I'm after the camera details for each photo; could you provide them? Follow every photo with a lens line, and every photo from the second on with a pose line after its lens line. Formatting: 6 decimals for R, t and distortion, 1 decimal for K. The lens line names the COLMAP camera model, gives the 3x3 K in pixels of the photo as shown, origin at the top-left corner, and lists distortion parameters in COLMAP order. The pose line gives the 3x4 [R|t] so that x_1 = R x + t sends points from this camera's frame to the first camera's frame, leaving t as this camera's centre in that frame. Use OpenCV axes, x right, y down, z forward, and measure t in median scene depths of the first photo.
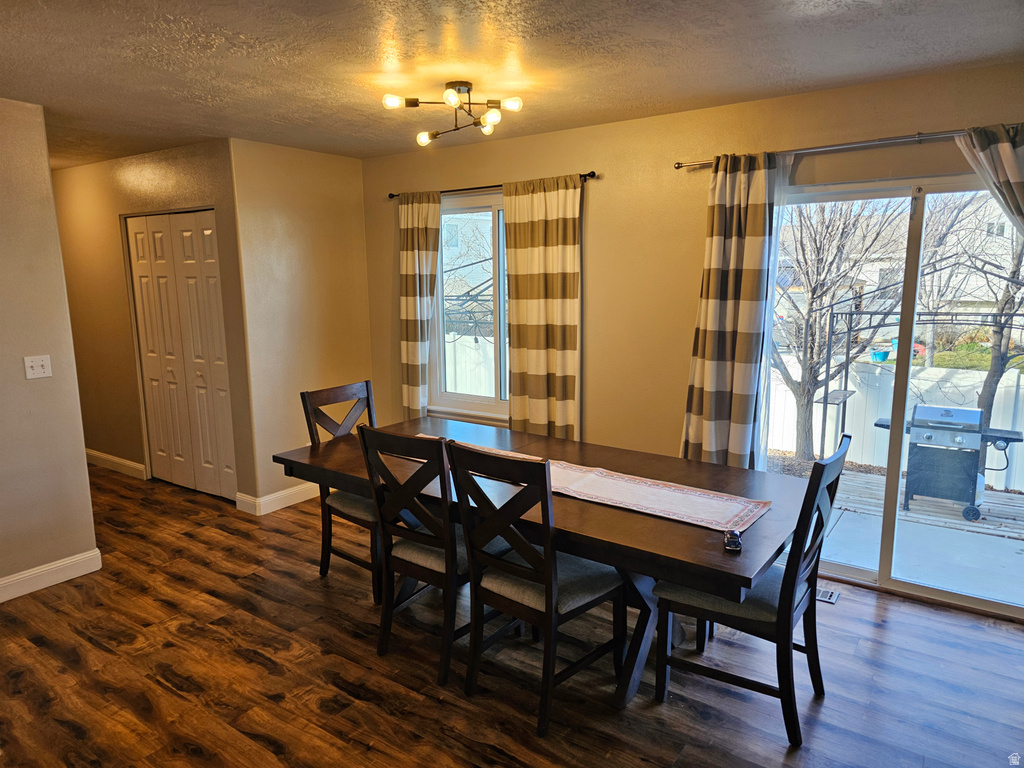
lens RADIAL K [[679.4, 0, 499.8], [0, 679.4, 387.5], [0, 0, 1]] dist [0.076104, -0.067361]
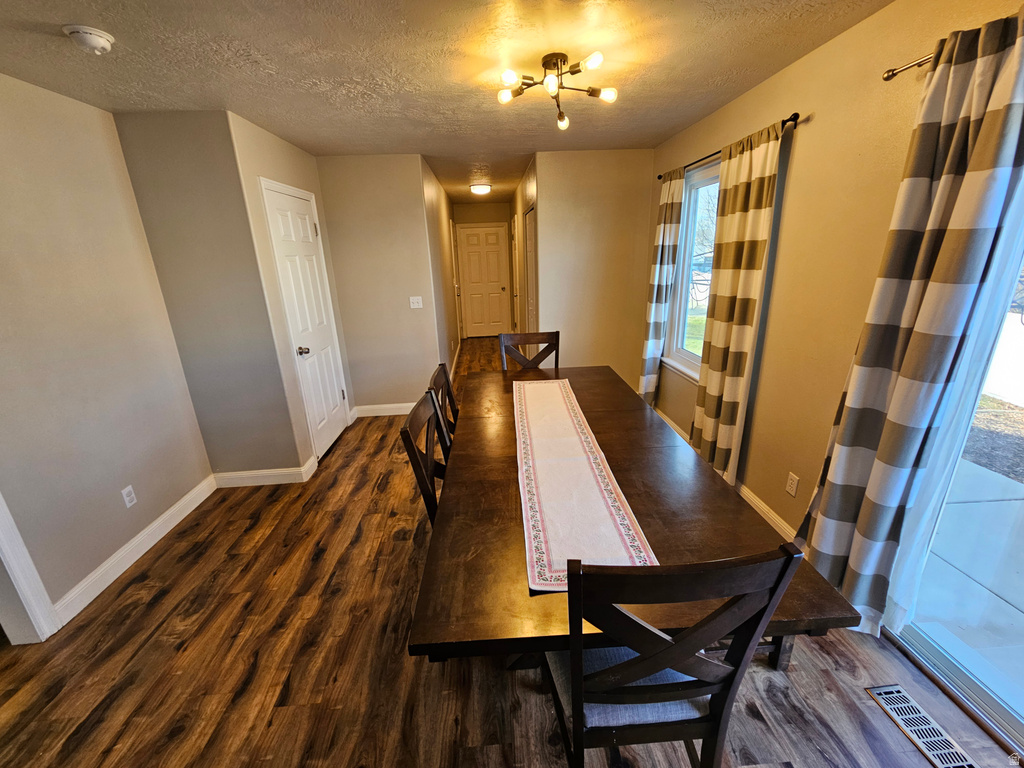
lens RADIAL K [[420.1, 0, 512.0], [0, 420.1, 384.0], [0, 0, 1]] dist [-0.000312, -0.000036]
pose [[0.631439, 0.221242, -0.743193, 0.363489], [-0.102776, 0.973856, 0.202586, -0.063617], [0.768584, -0.051539, 0.637669, 0.391108]]
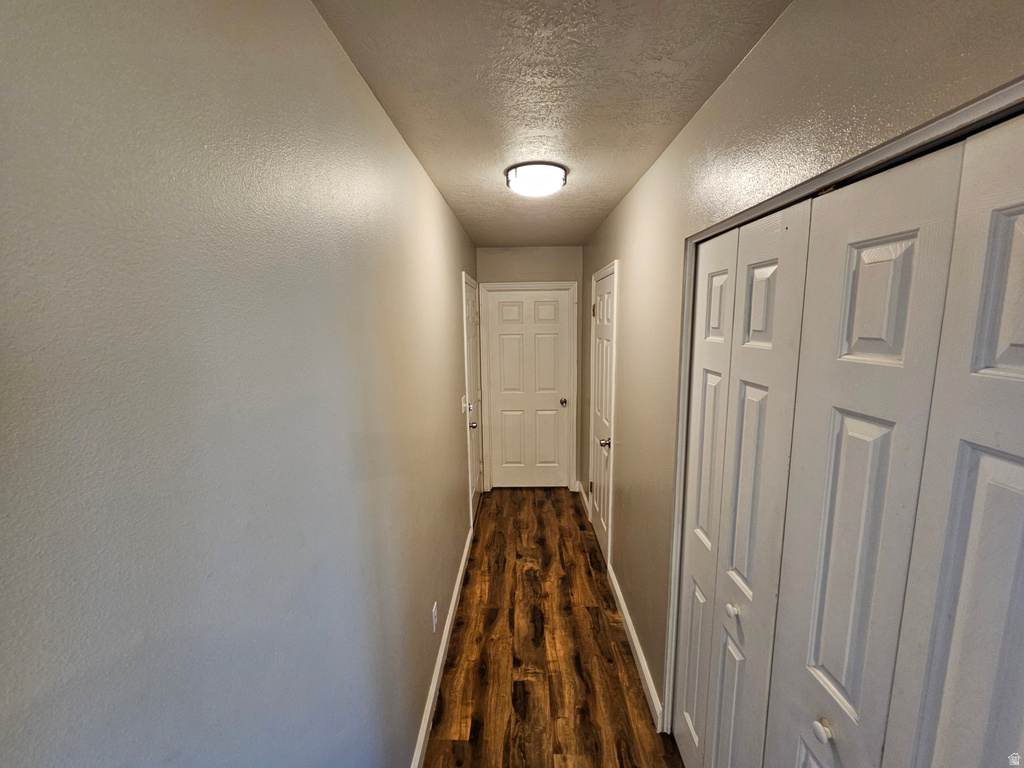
lens RADIAL K [[420.1, 0, 512.0], [0, 420.1, 384.0], [0, 0, 1]] dist [-0.000312, -0.000036]
pose [[0.561441, 0.131227, -0.817046, -0.468744], [-0.130296, 0.989049, 0.069318, -0.198035], [0.817194, 0.067540, 0.572391, 0.946990]]
